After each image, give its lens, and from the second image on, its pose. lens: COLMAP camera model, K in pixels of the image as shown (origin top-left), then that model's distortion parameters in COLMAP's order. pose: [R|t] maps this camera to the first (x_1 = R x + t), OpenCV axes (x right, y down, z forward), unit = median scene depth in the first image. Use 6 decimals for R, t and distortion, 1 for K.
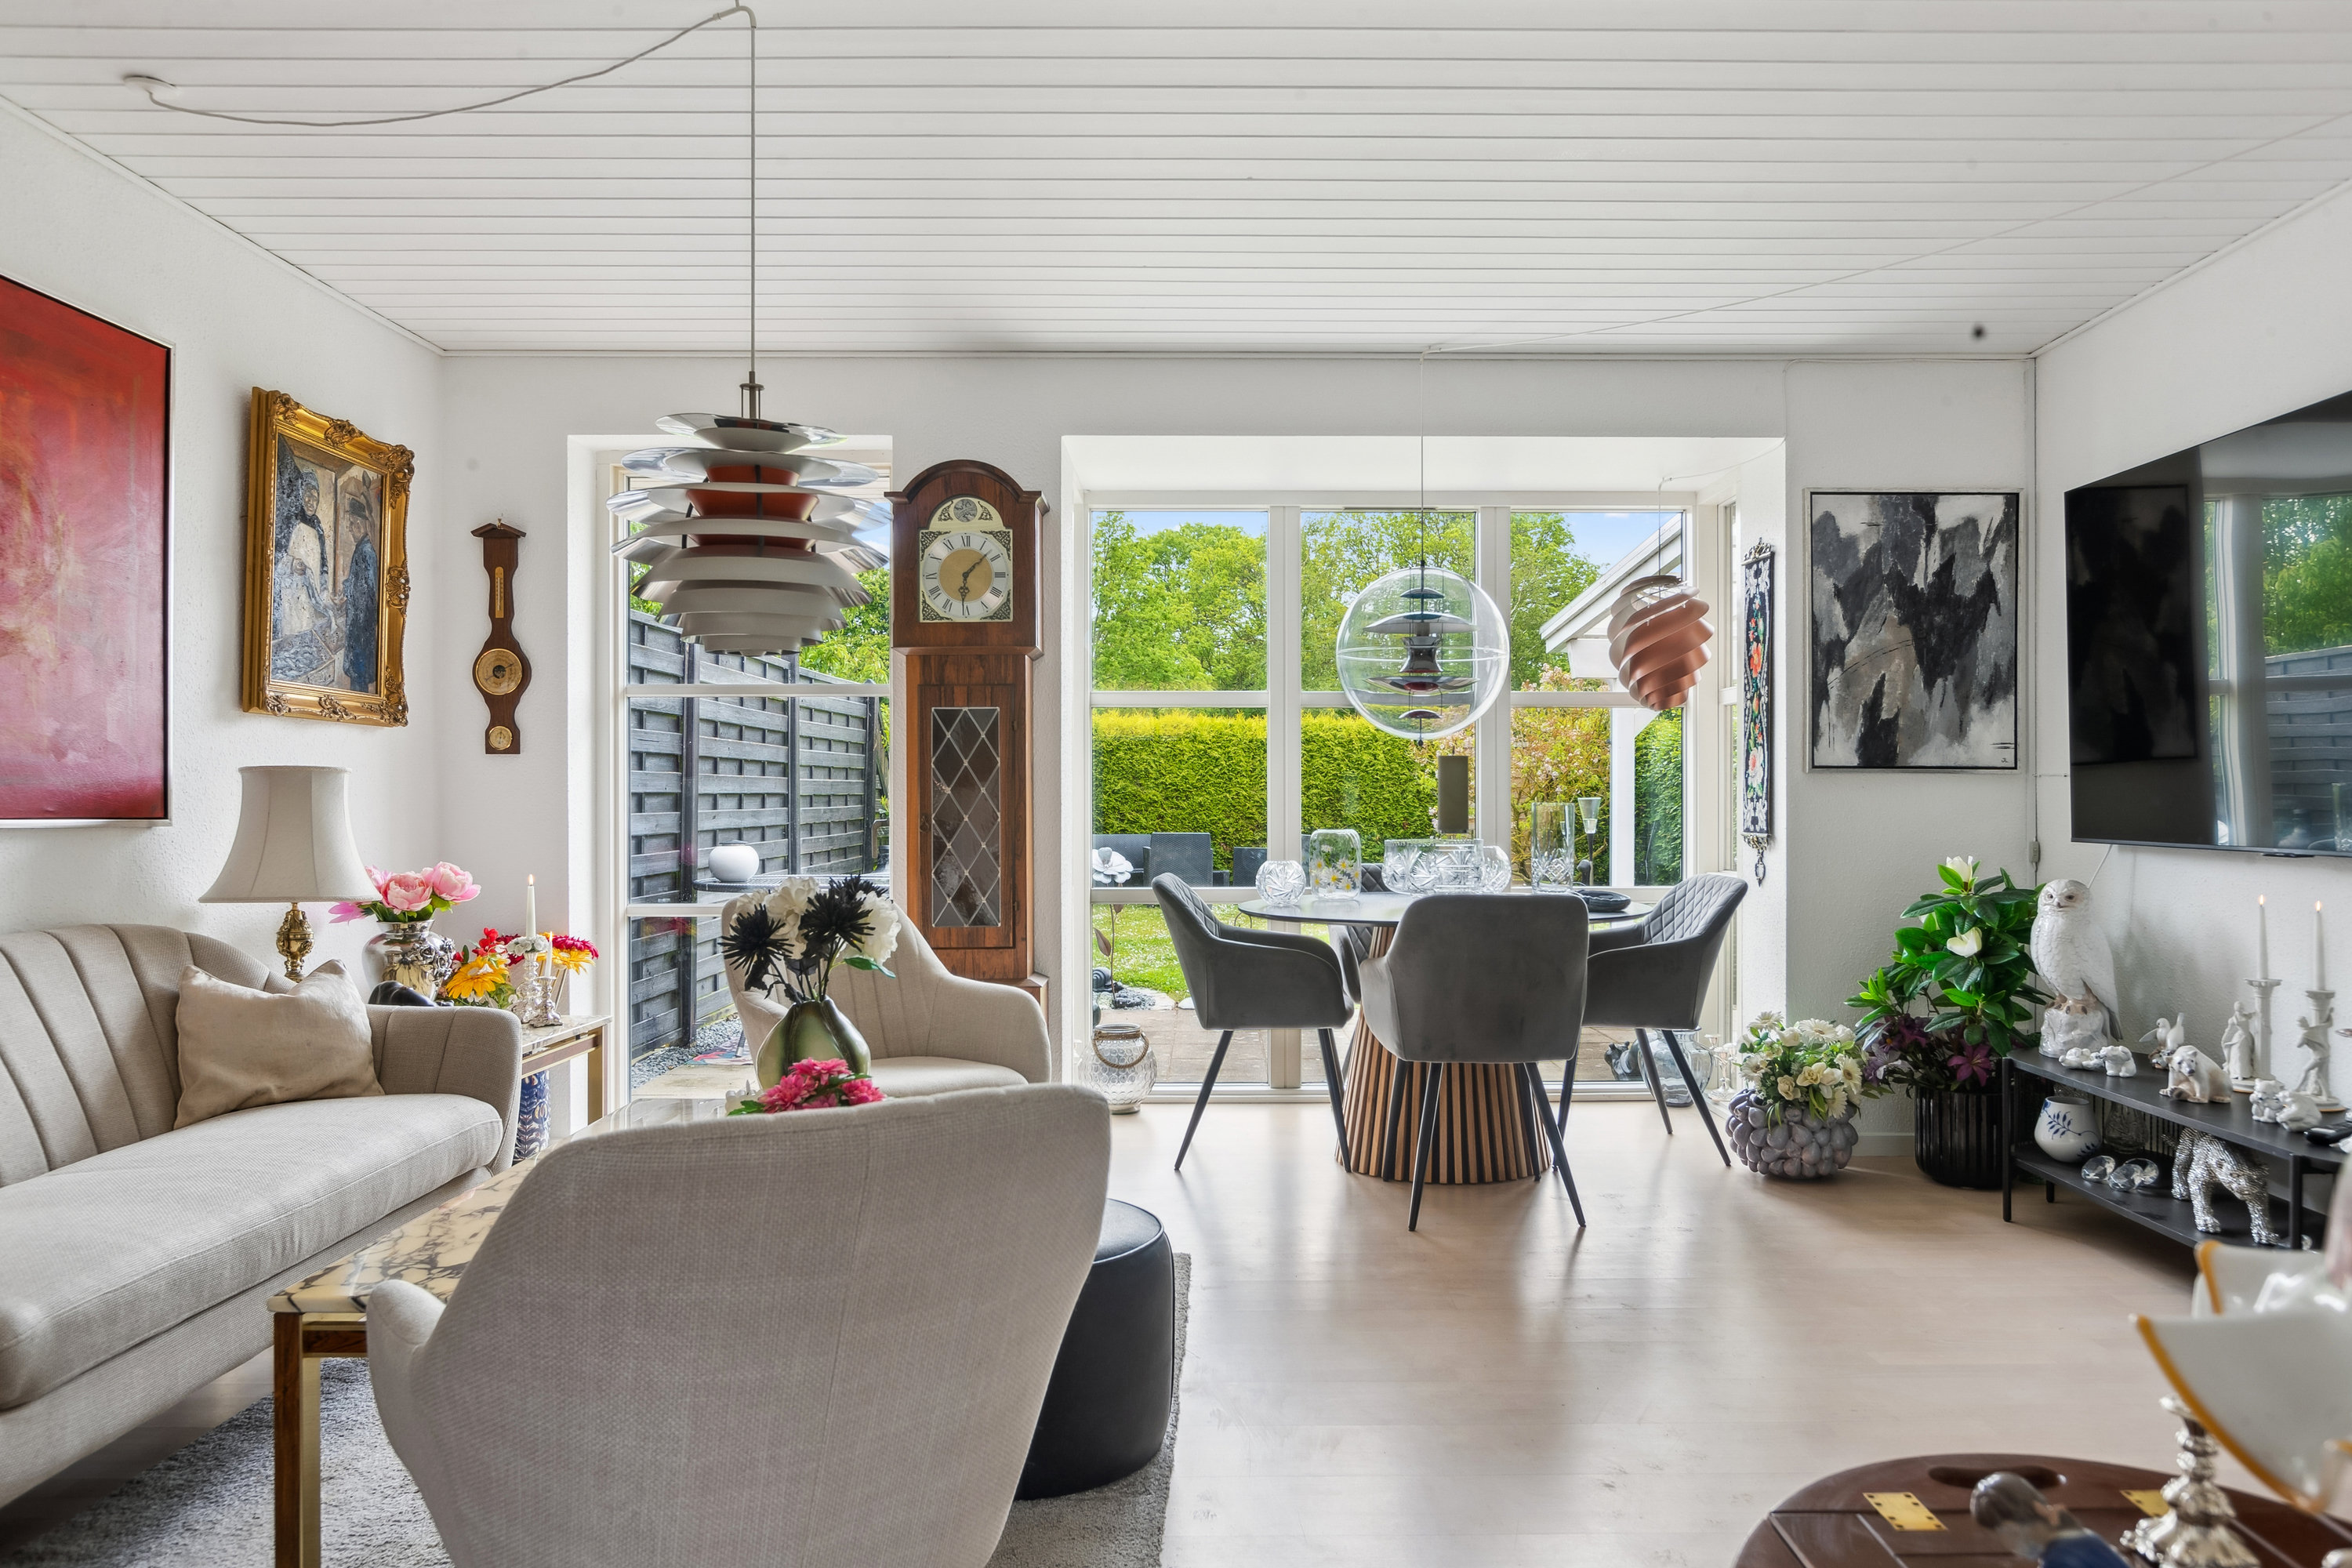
lens RADIAL K [[1608.9, 0, 1238.8], [0, 1608.9, 796.2], [0, 0, 1]] dist [0.005889, 0.003869]
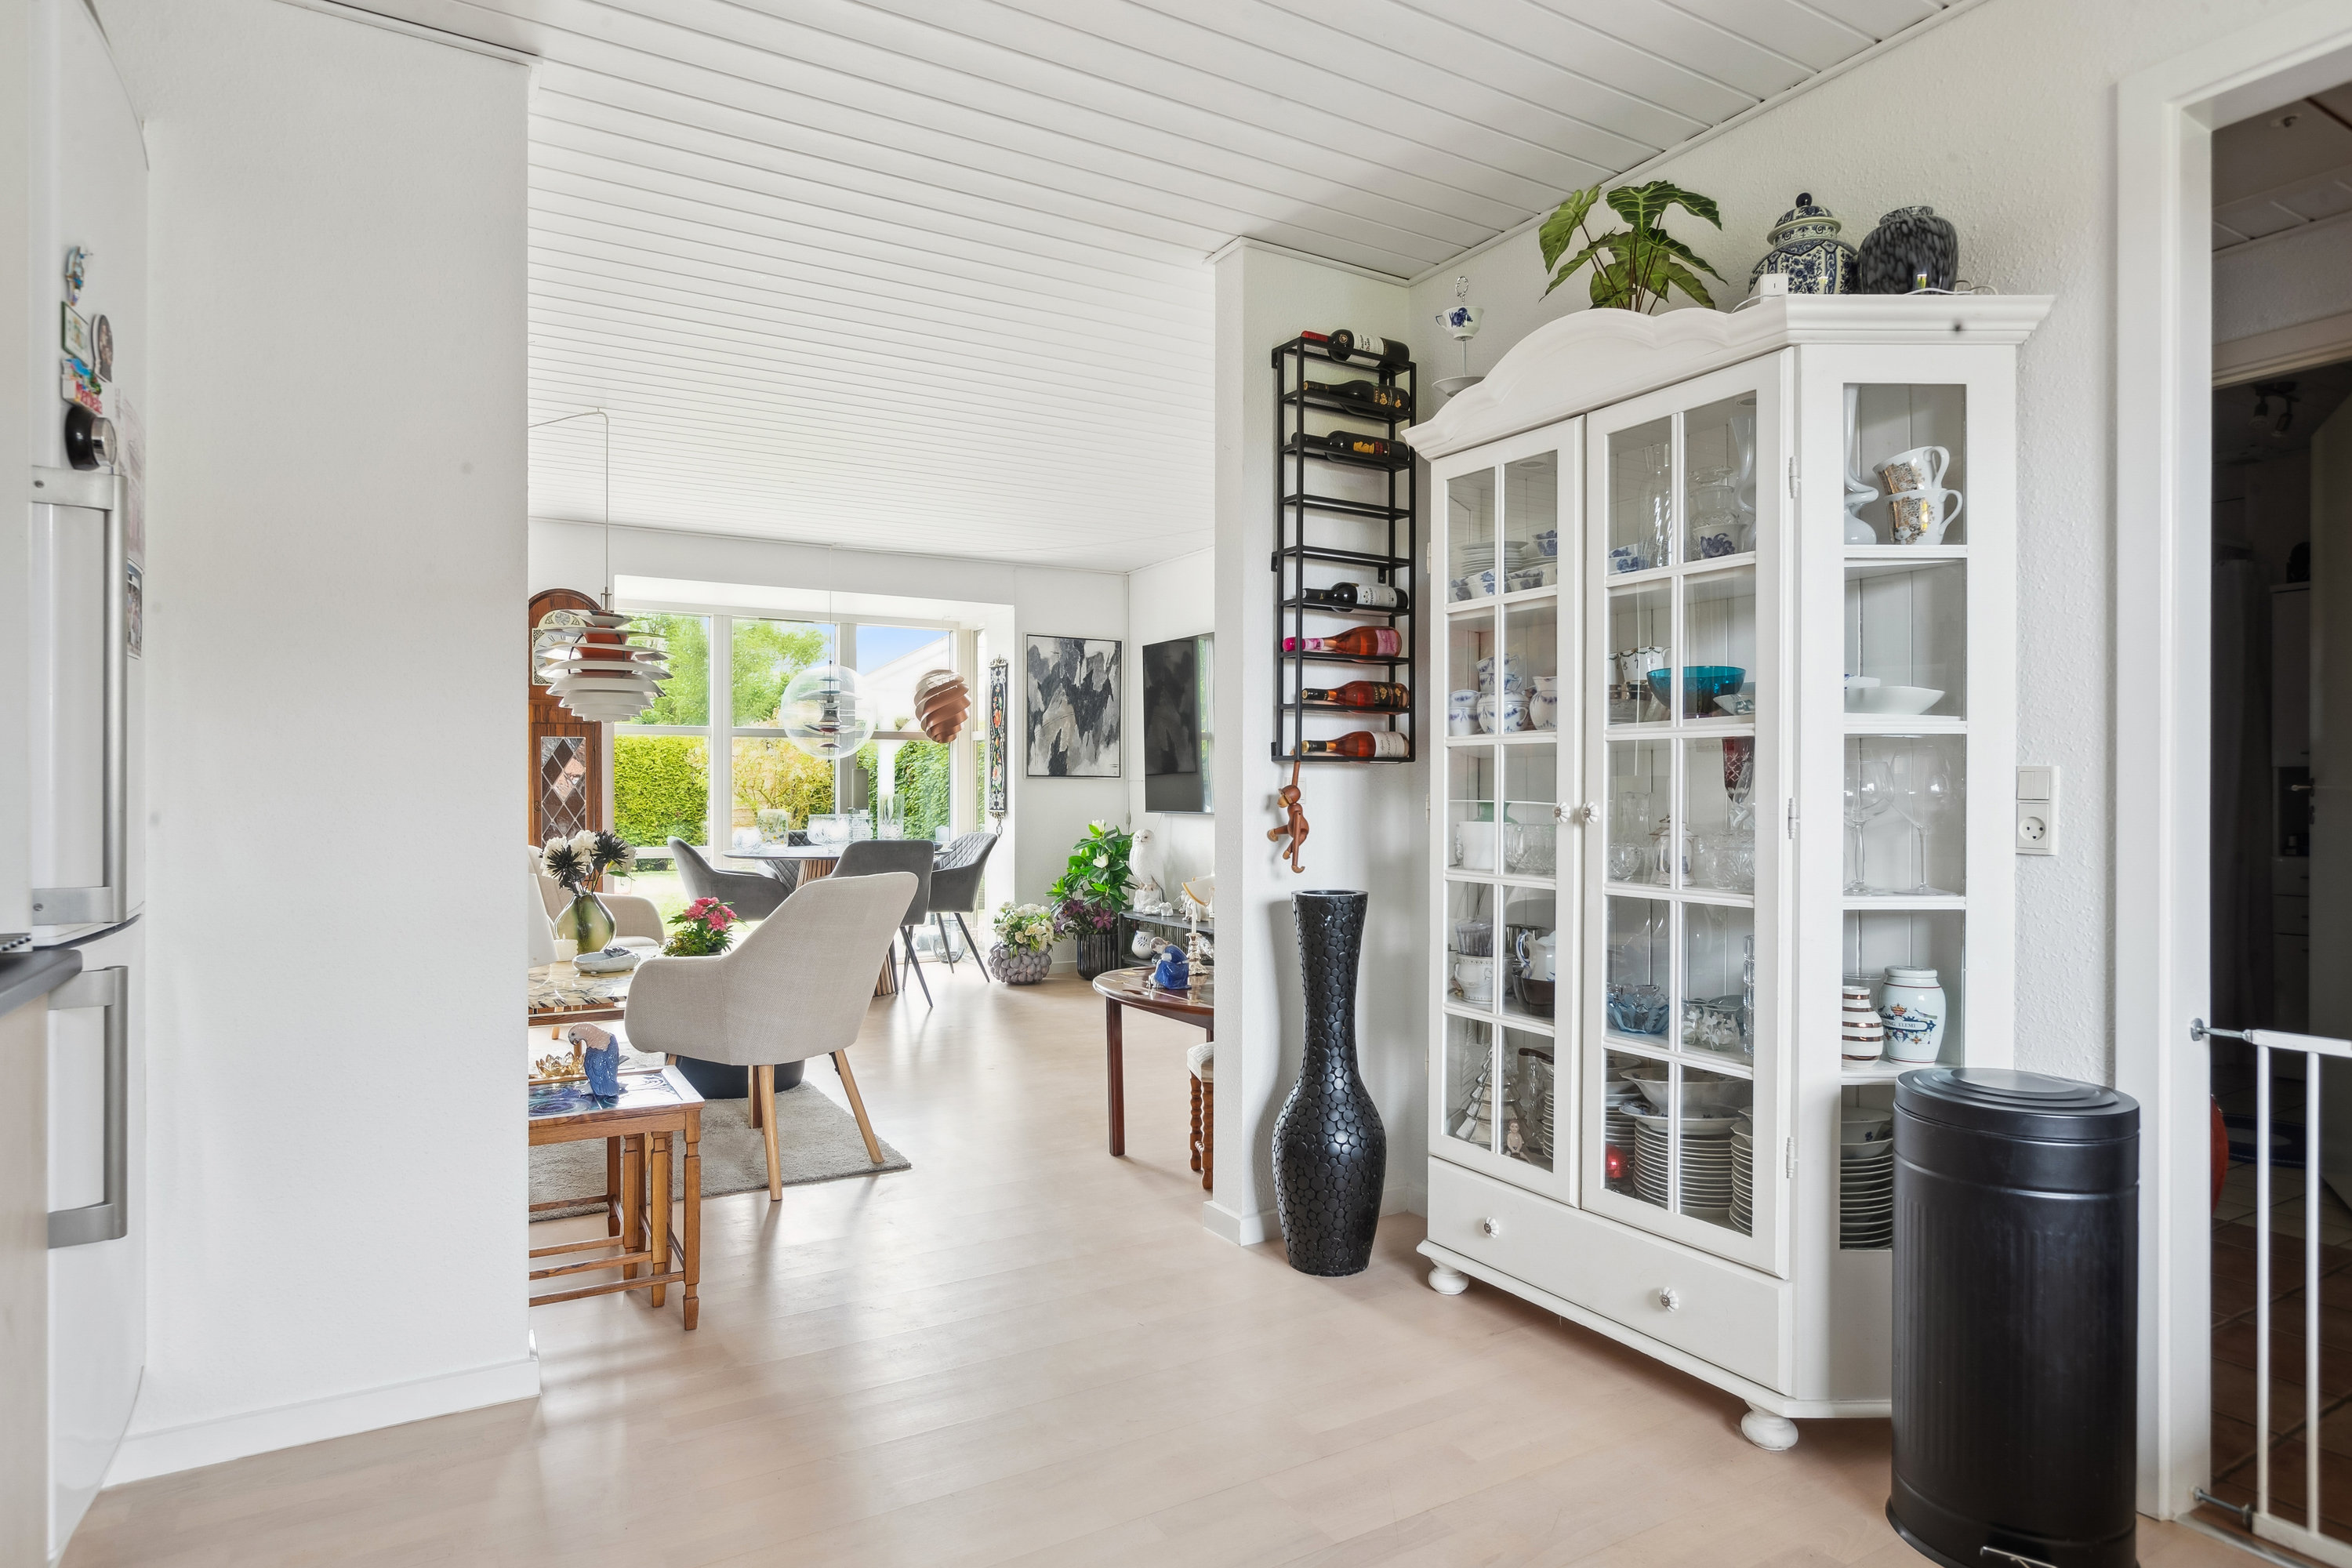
lens RADIAL K [[1351.5, 0, 1176.0], [0, 1351.5, 784.0], [0, 0, 1]] dist [-0.017619, 0.019022]
pose [[0.868598, 0.003672, 0.495503, -0.301385], [-0.000203, 0.999975, -0.007055, 0.003374], [-0.495517, 0.006027, 0.868578, -0.515273]]
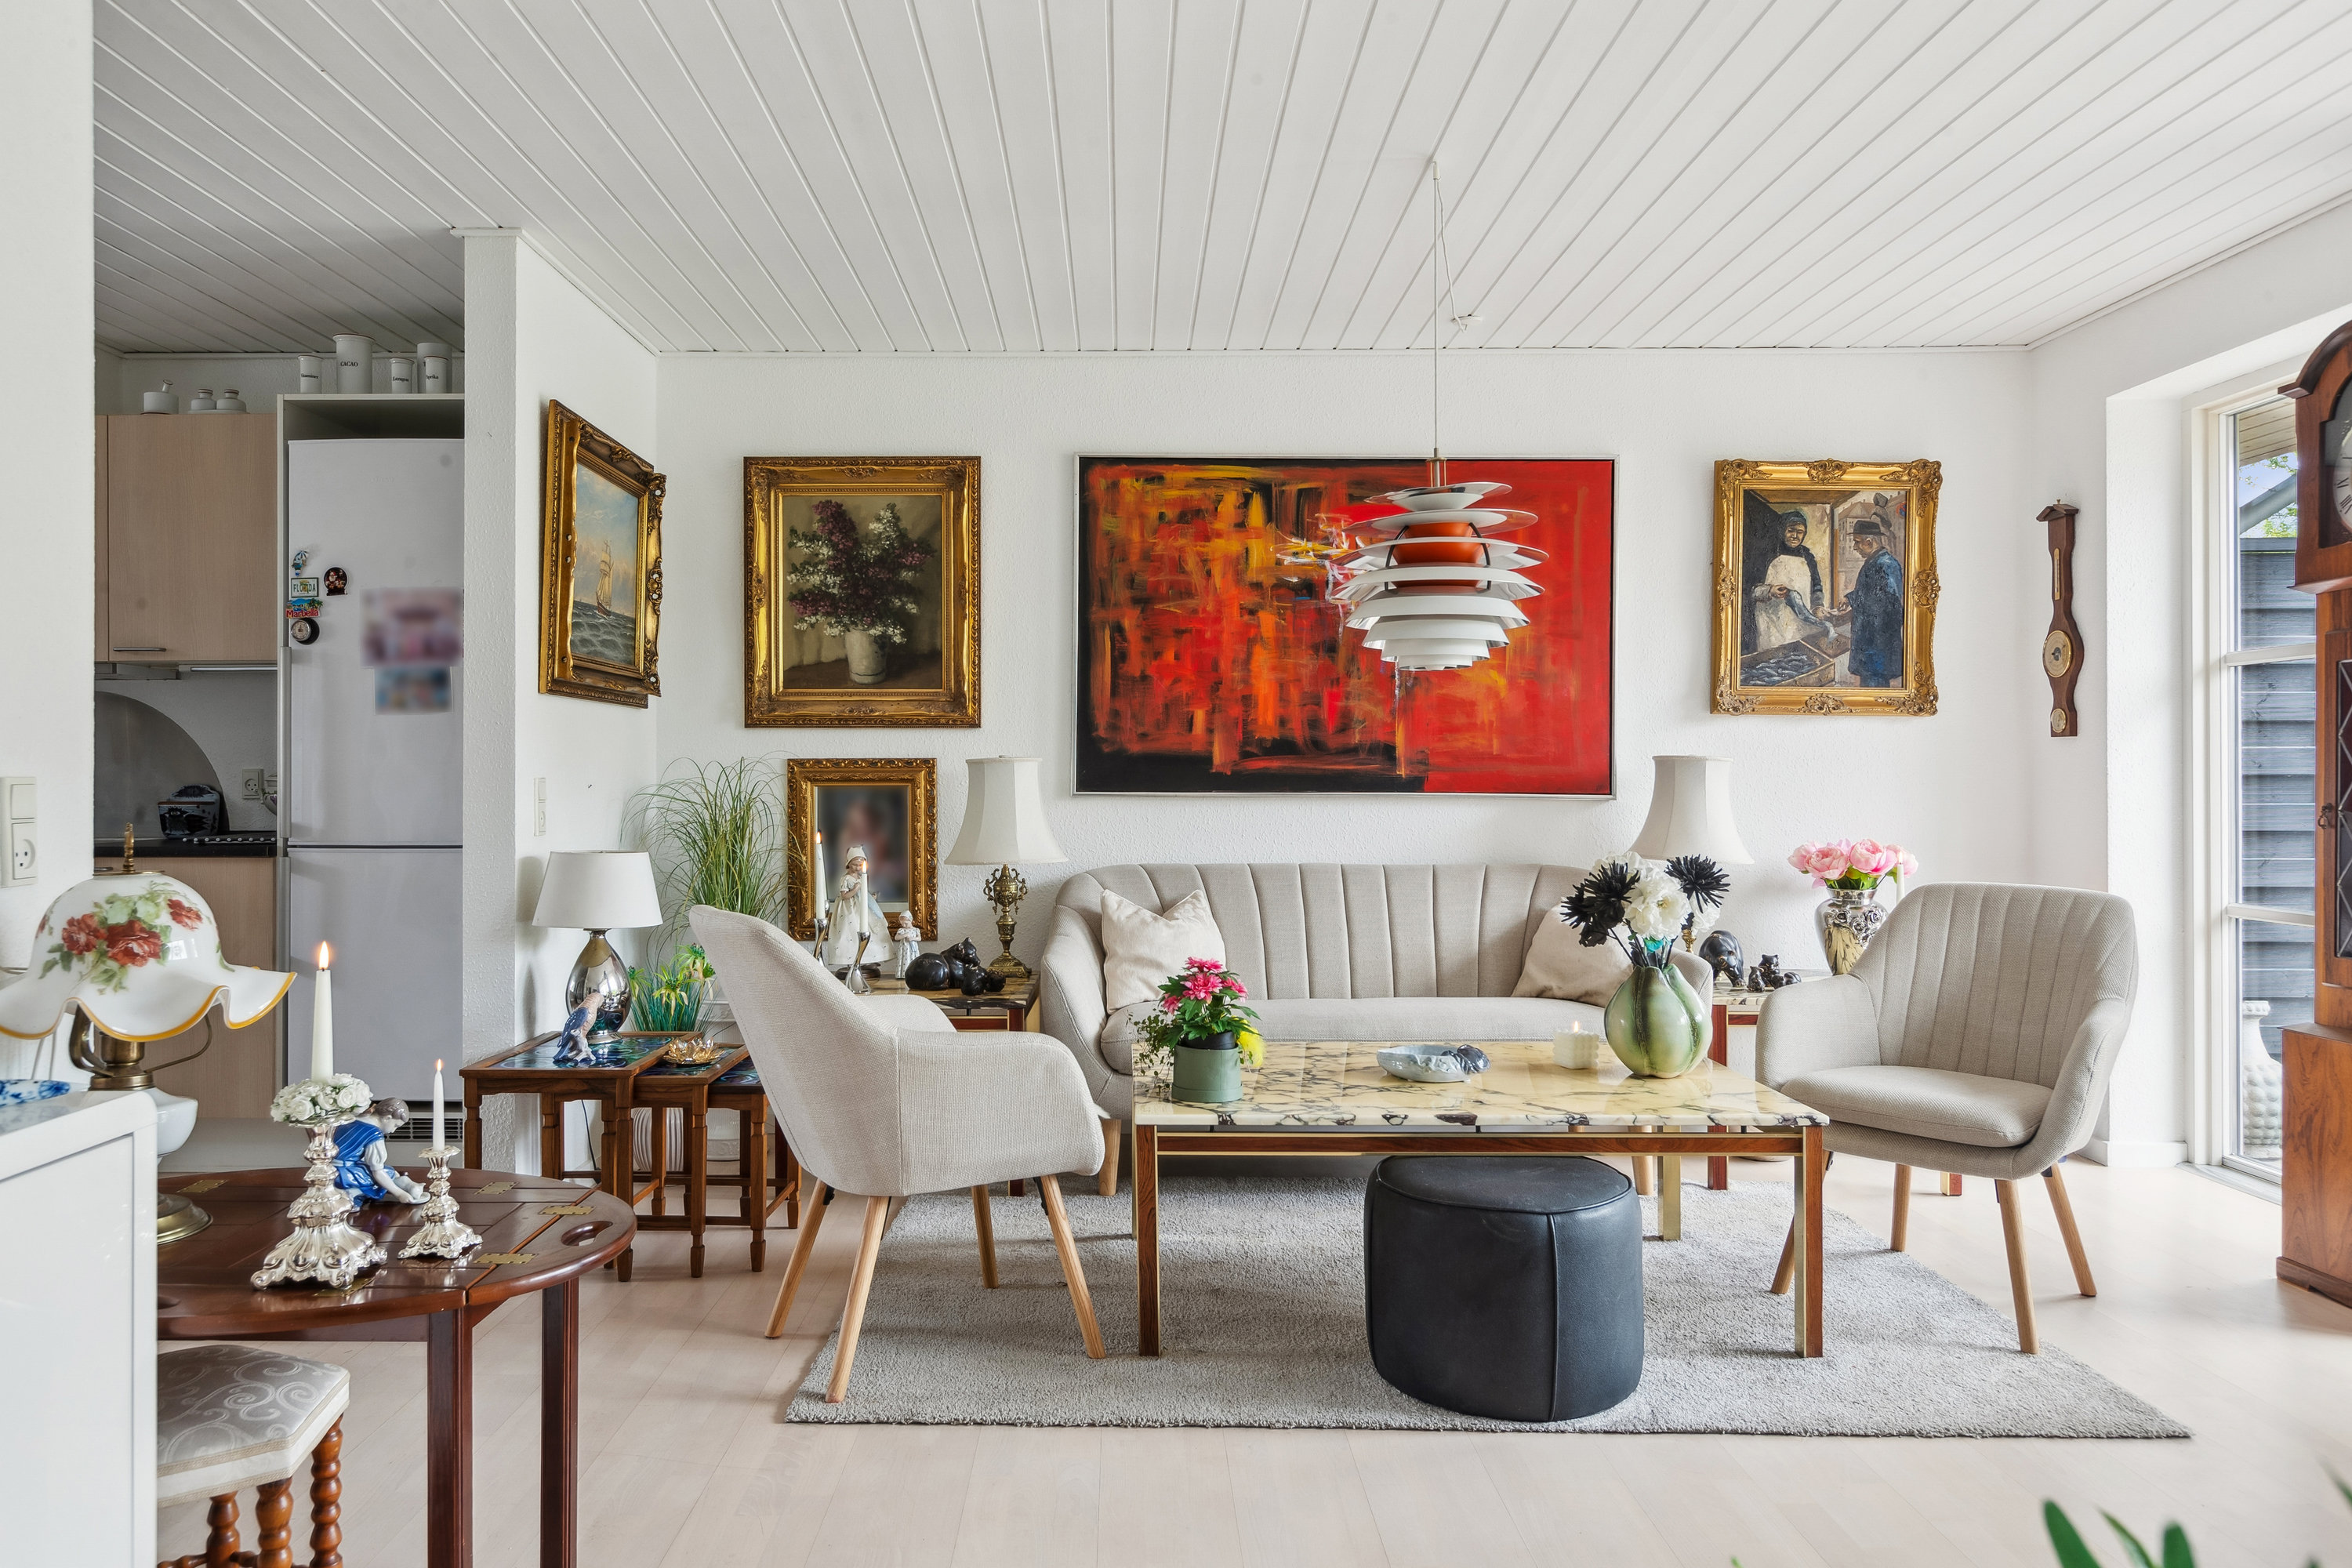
lens RADIAL K [[1555.2, 0, 1176.0], [0, 1555.2, 784.0], [0, 0, 1]] dist [0.002341, 0.001376]
pose [[-0.027383, 0.007207, -0.999599, 0.524957], [-0.001747, 0.999972, 0.007257, -0.001978], [0.999623, 0.001945, -0.027369, 0.476578]]
